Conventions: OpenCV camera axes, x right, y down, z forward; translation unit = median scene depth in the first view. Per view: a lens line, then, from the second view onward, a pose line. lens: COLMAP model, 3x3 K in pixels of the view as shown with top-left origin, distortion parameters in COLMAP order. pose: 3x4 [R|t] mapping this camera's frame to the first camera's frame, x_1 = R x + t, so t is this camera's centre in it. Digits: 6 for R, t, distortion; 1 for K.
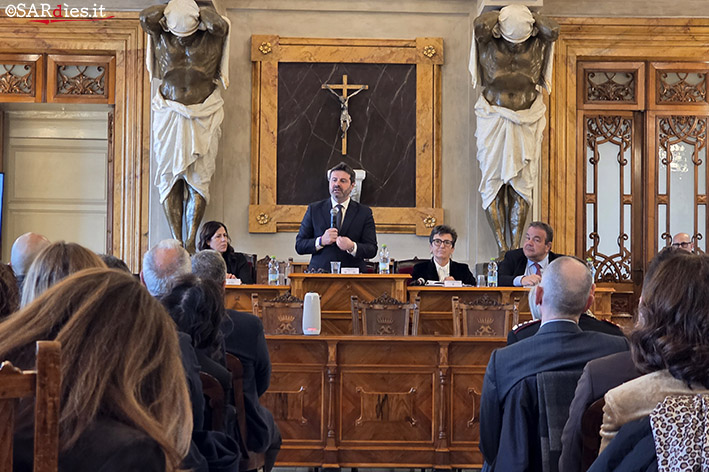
lens RADIAL K [[1406.8, 0, 354.5], [0, 1406.8, 236.0], [0, 0, 1]] dist [0.004333, 0.112103]
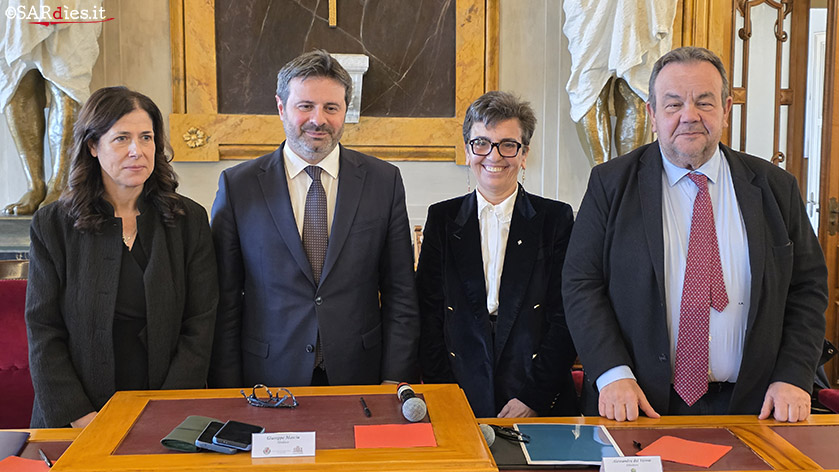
lens RADIAL K [[1150.5, 0, 419.5], [0, 1150.5, 236.0], [0, 0, 1]] dist [0.335078, -1.321247]
pose [[0.998234, -0.012067, 0.058173, -0.000707], [0.005238, 0.993218, 0.116145, -0.027324], [-0.059180, -0.115635, 0.991527, 0.510893]]
